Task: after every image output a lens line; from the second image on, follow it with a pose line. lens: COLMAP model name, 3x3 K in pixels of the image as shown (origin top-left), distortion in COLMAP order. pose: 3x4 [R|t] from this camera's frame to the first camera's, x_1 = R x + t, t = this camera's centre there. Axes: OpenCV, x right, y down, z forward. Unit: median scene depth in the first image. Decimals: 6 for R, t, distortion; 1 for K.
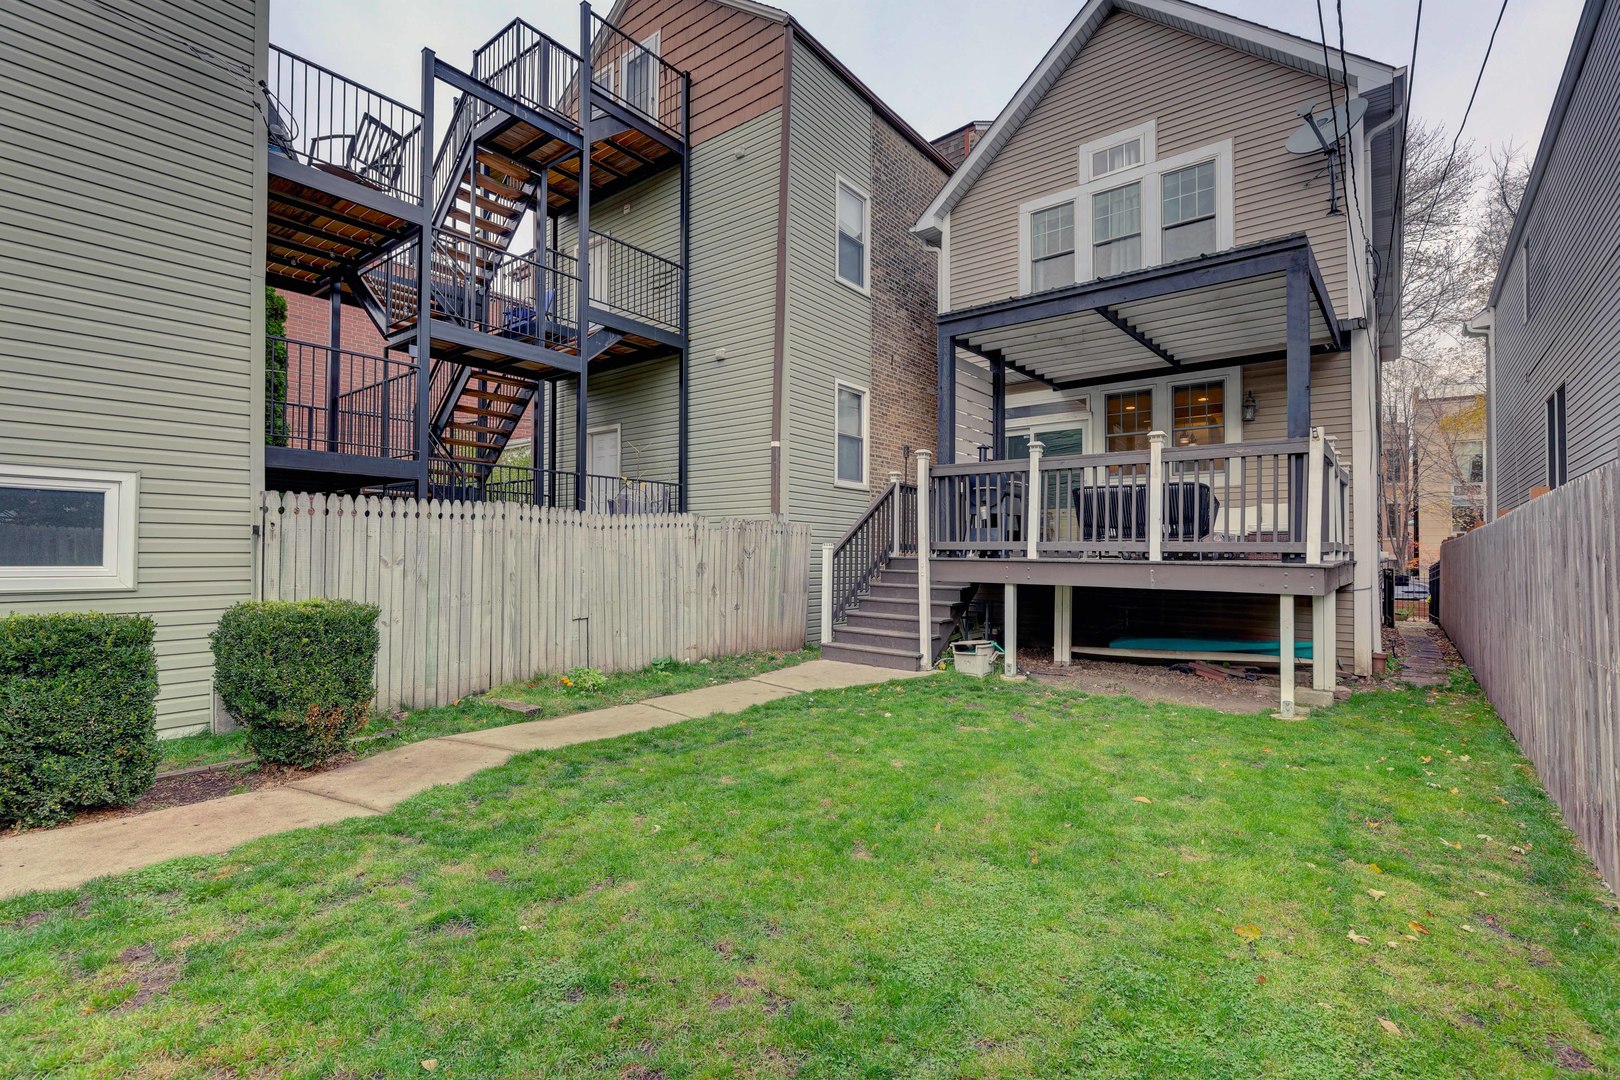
lens RADIAL K [[738.7, 0, 813.5], [0, 738.7, 535.4], [0, 0, 1]] dist [-0.001209, 0.000053]
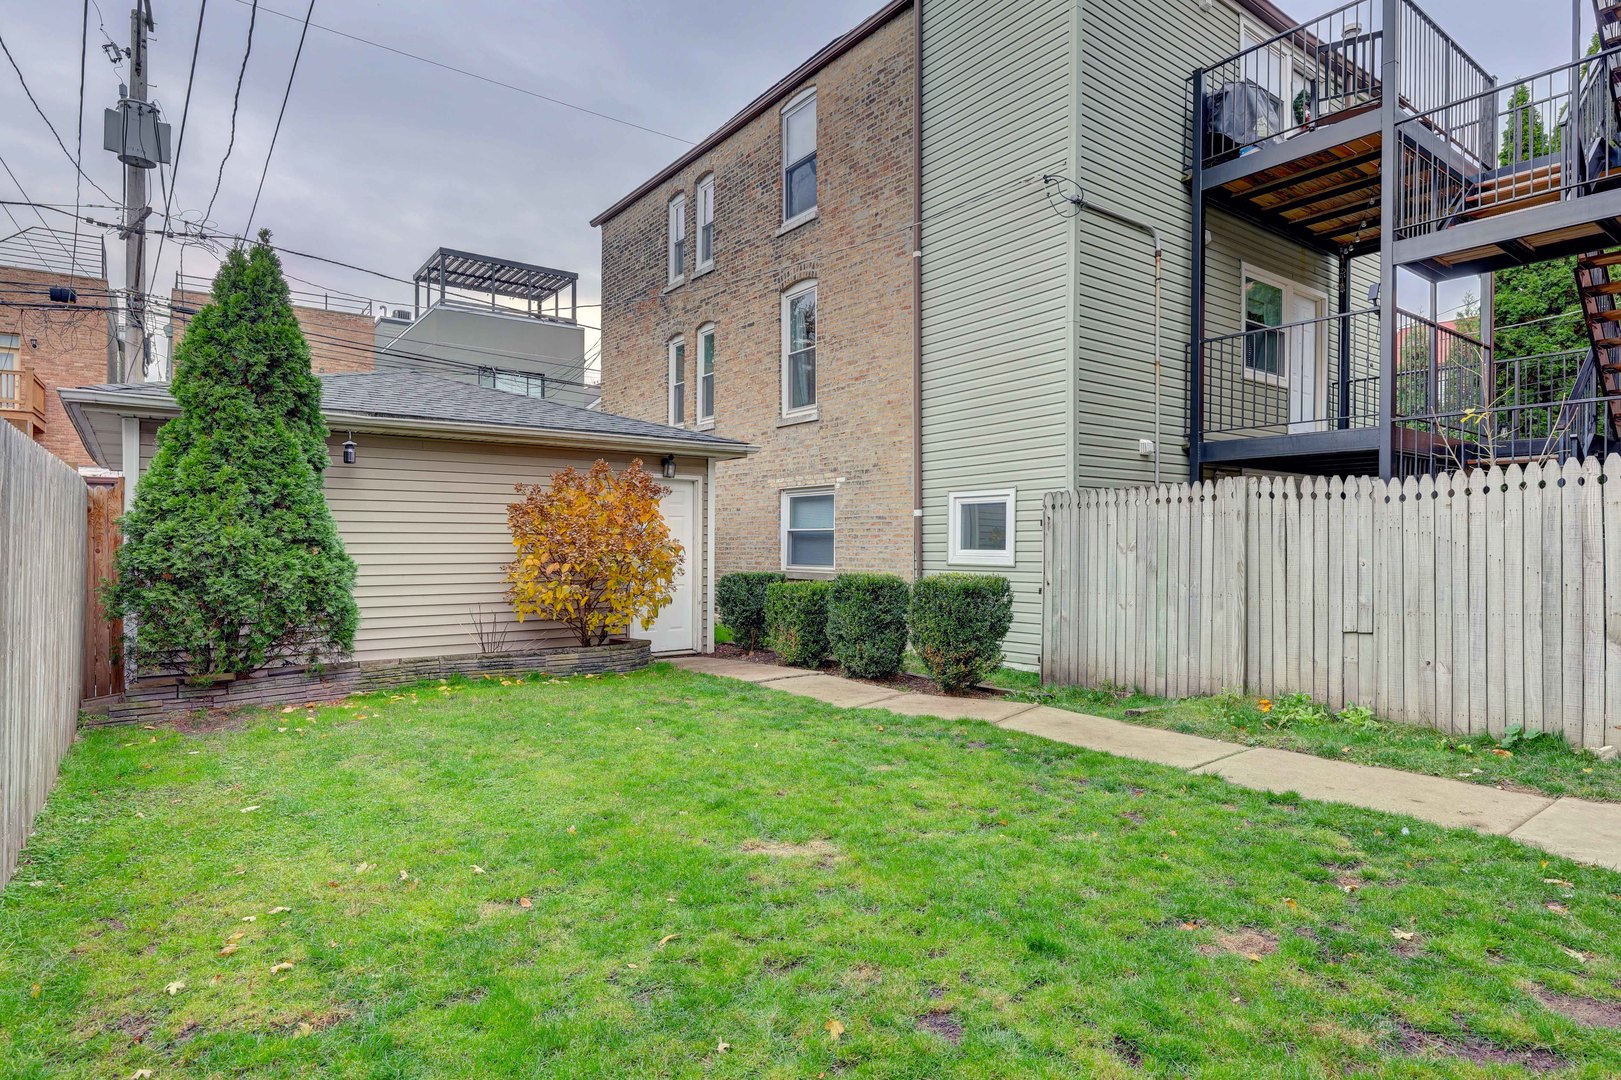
lens RADIAL K [[869.8, 0, 812.3], [0, 869.8, 546.1], [0, 0, 1]] dist [-0.005693, 0.000797]
pose [[-0.252292, -0.004711, -0.967640, 0.685201], [0.025654, 0.999604, -0.011555, 0.032910], [0.967311, -0.027739, -0.252072, 0.812785]]
